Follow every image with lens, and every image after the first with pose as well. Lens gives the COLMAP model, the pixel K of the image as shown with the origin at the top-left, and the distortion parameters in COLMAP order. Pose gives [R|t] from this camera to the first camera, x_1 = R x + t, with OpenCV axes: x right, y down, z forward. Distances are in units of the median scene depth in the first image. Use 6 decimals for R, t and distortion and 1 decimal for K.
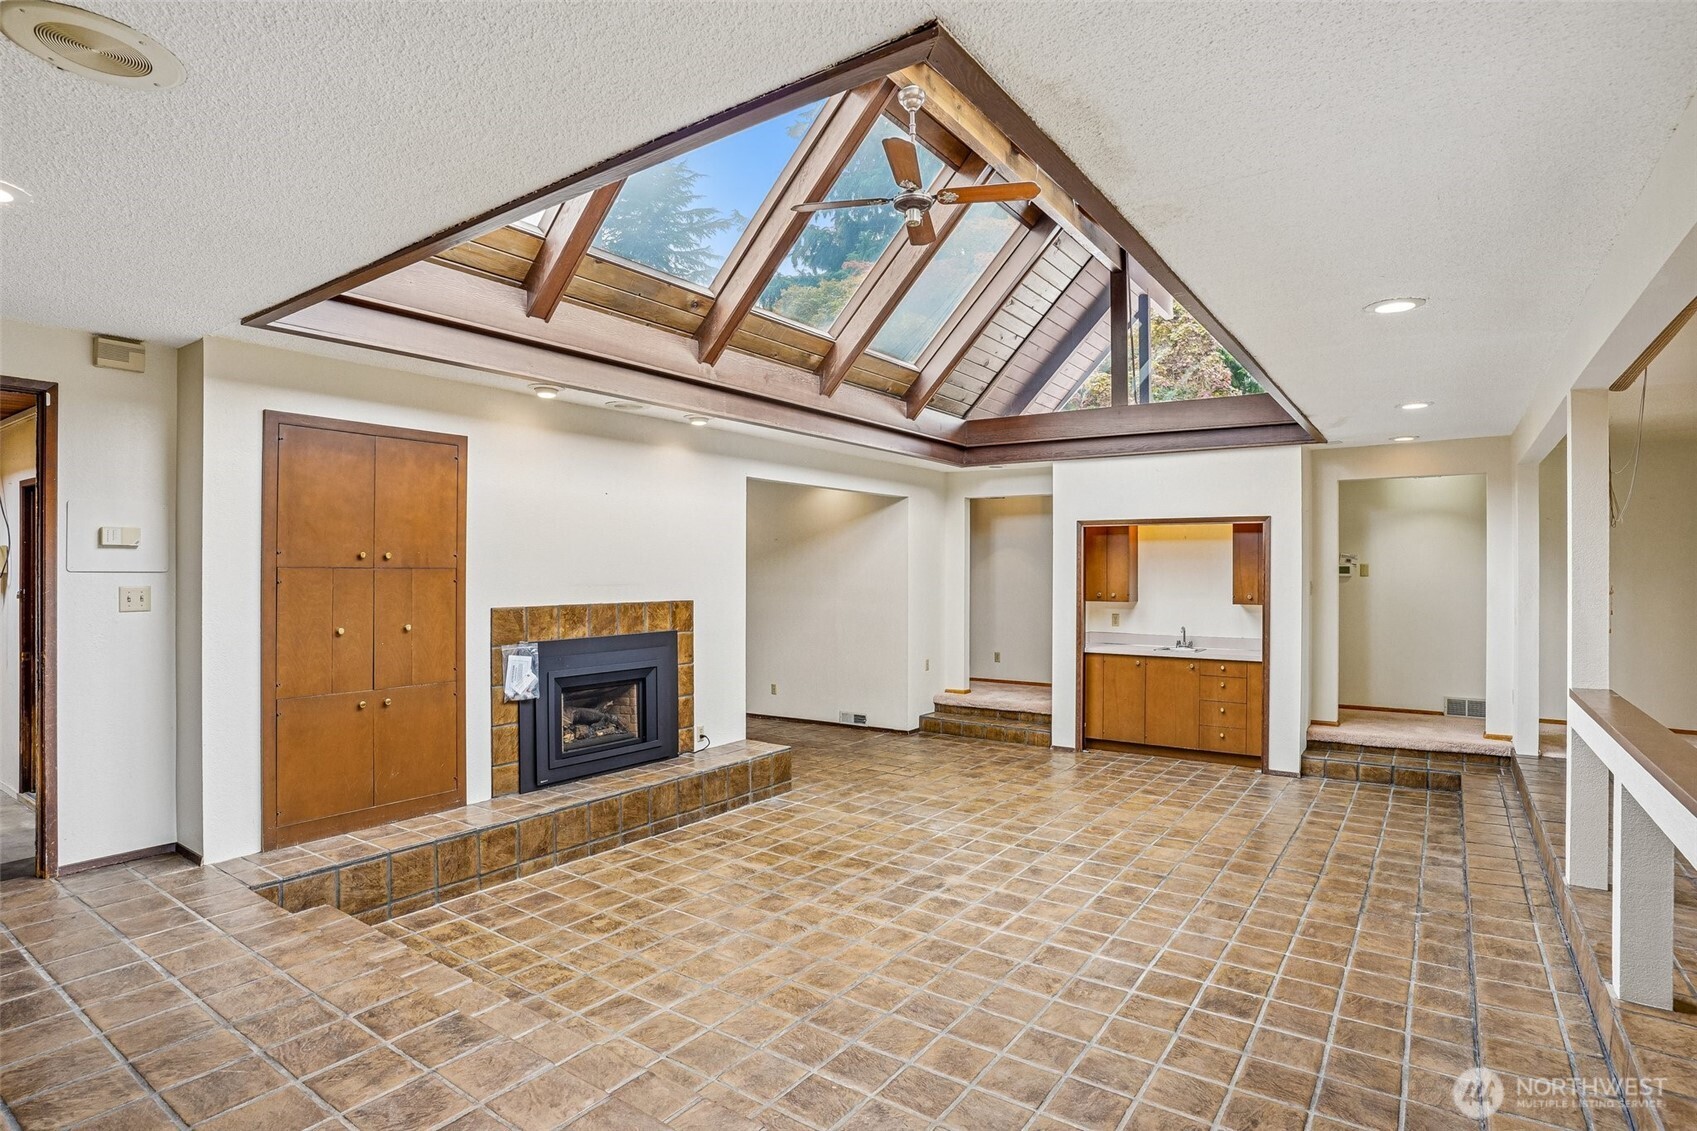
lens RADIAL K [[872.0, 0, 851.7], [0, 872.0, 566.7], [0, 0, 1]] dist [-0.086153, 0.045432]
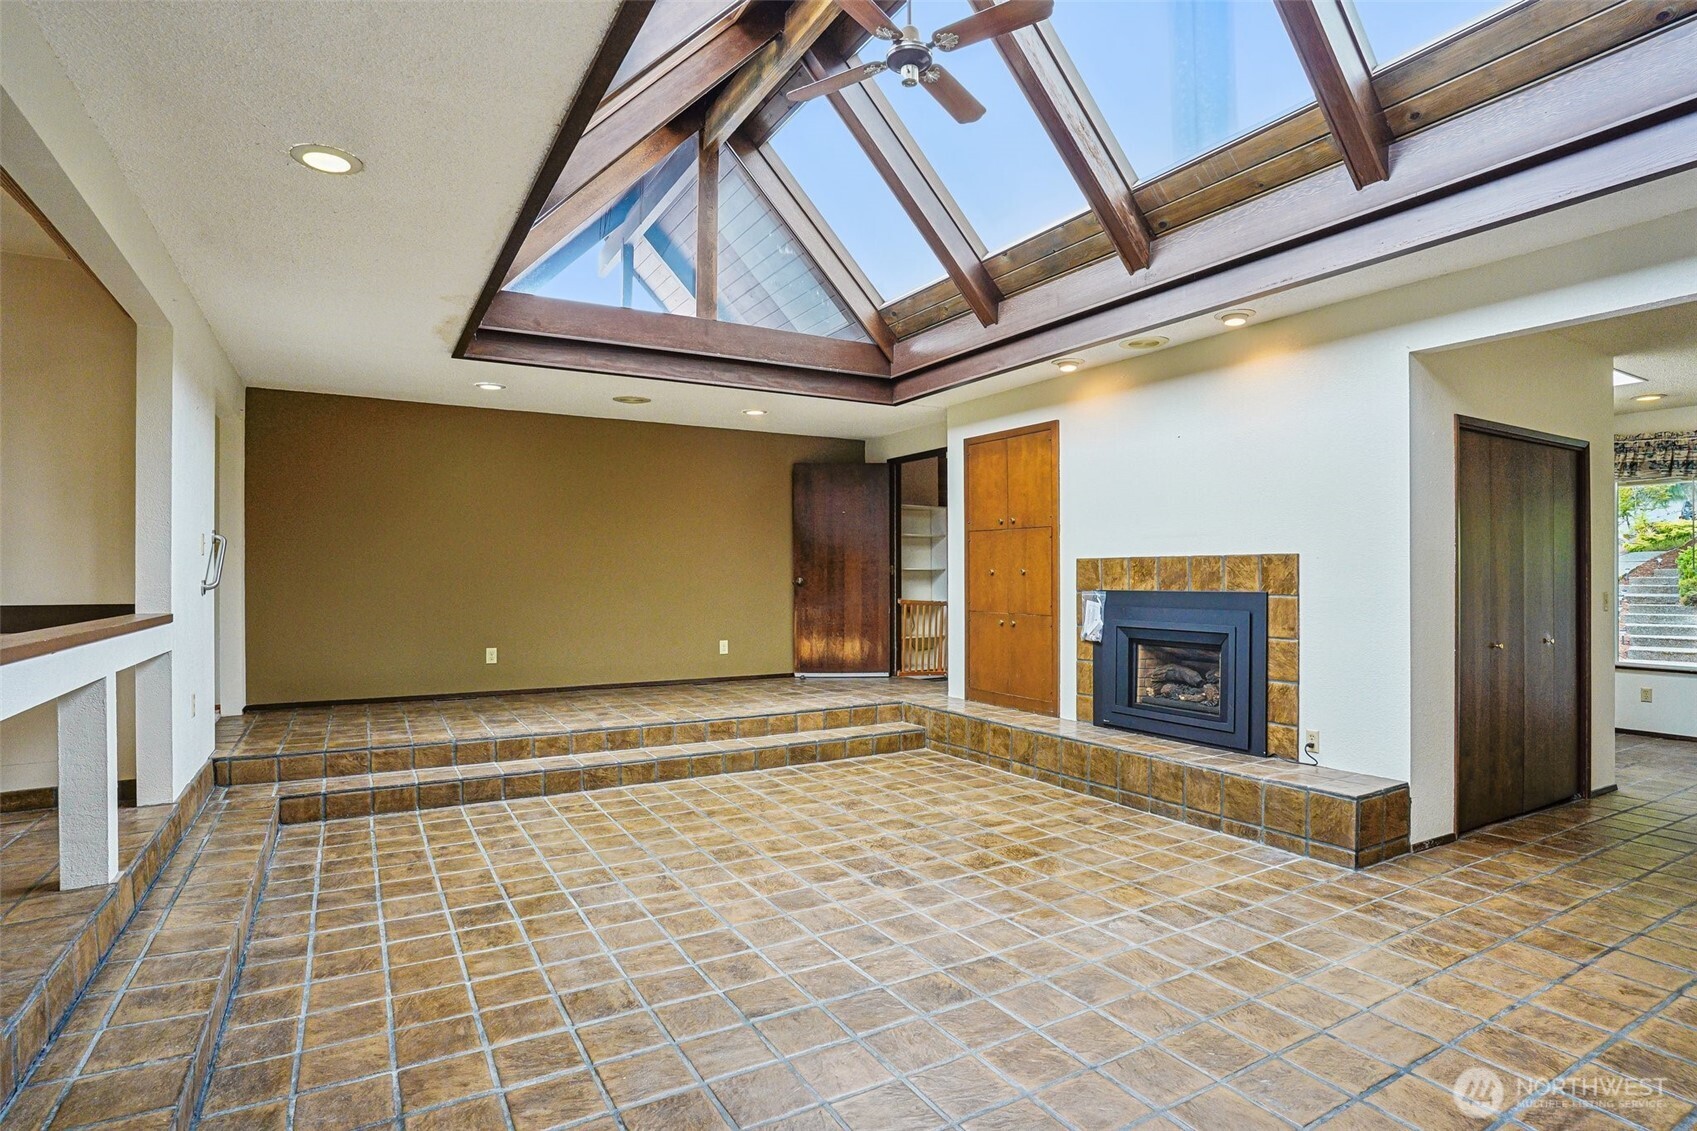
lens RADIAL K [[872.0, 0, 851.7], [0, 872.0, 566.7], [0, 0, 1]] dist [-0.086153, 0.045432]
pose [[-0.416407, -0.009984, -0.909124, 0.756375], [0.003614, 0.999914, -0.012636, 0.069405], [0.909171, -0.008547, -0.416335, 1.158611]]
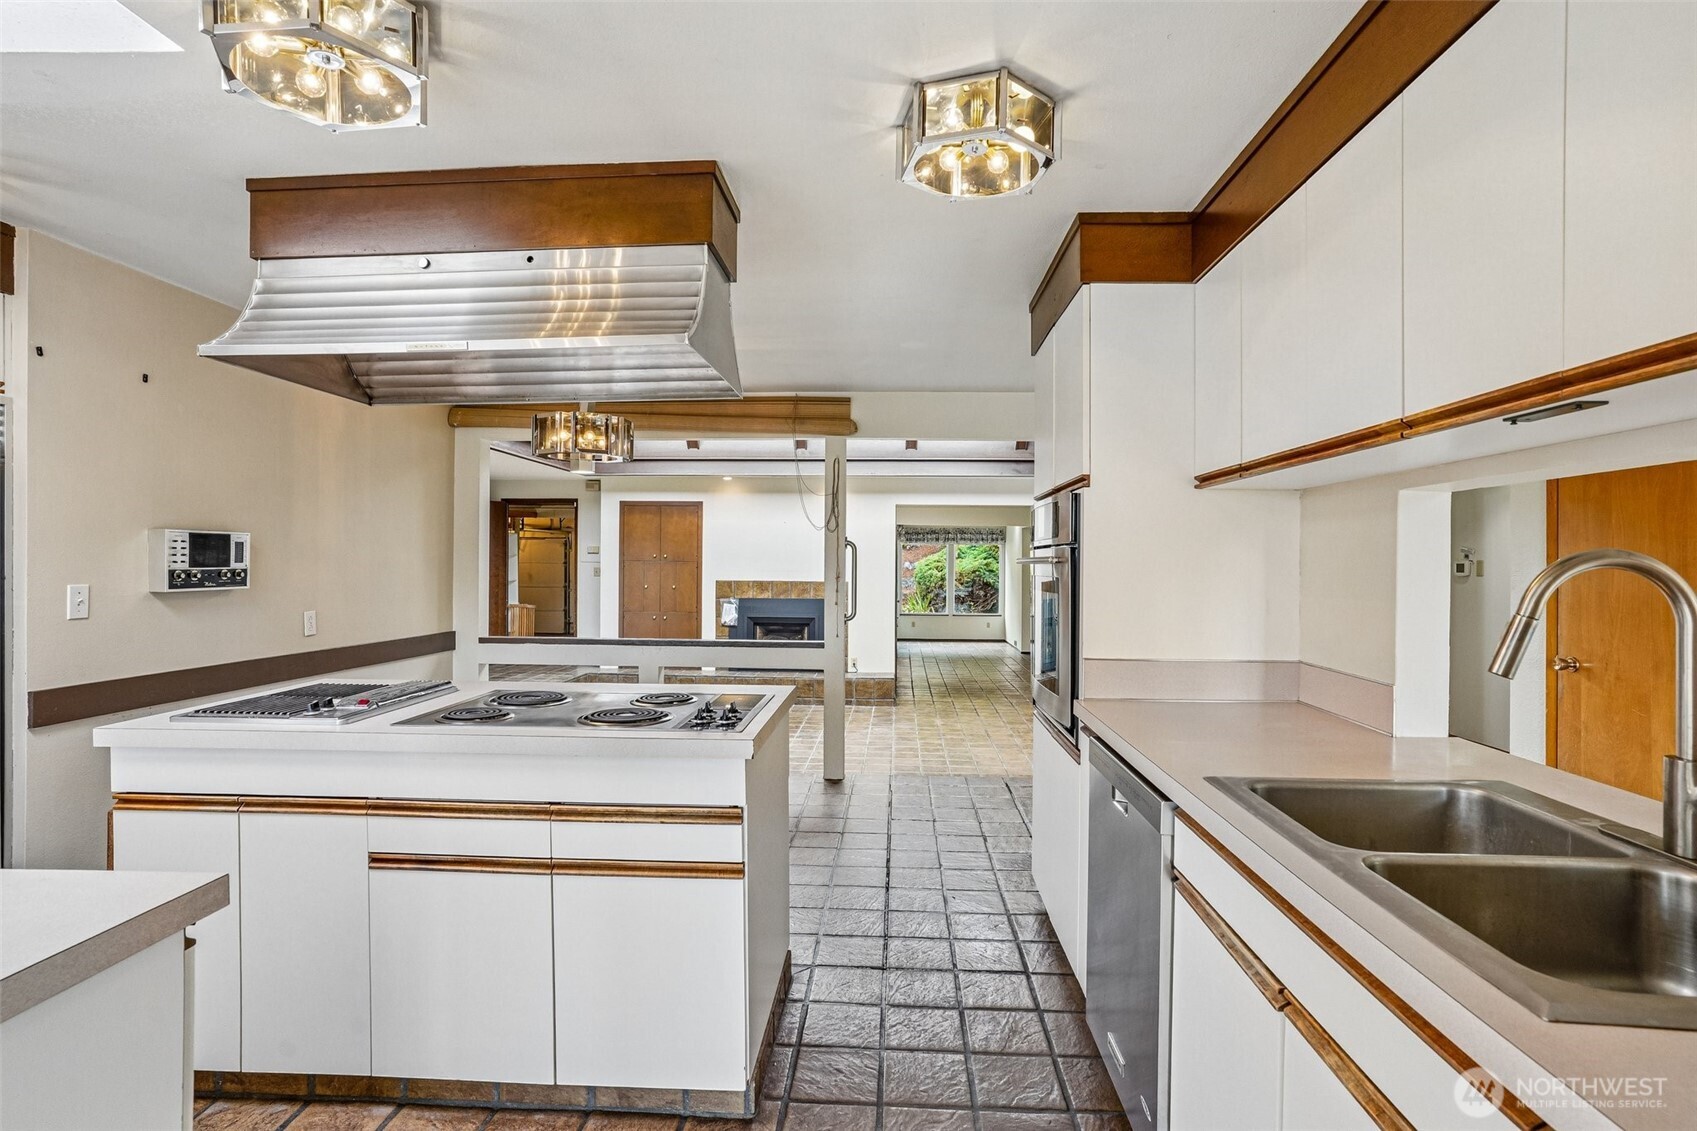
lens RADIAL K [[836.9, 0, 823.2], [0, 836.9, 561.8], [0, 0, 1]] dist [-0.068664, 0.020348]
pose [[0.516838, 0.000408, -0.856083, 1.425063], [-0.006075, 0.999976, -0.003191, 0.006671], [0.856062, 0.006850, 0.516828, 0.148750]]
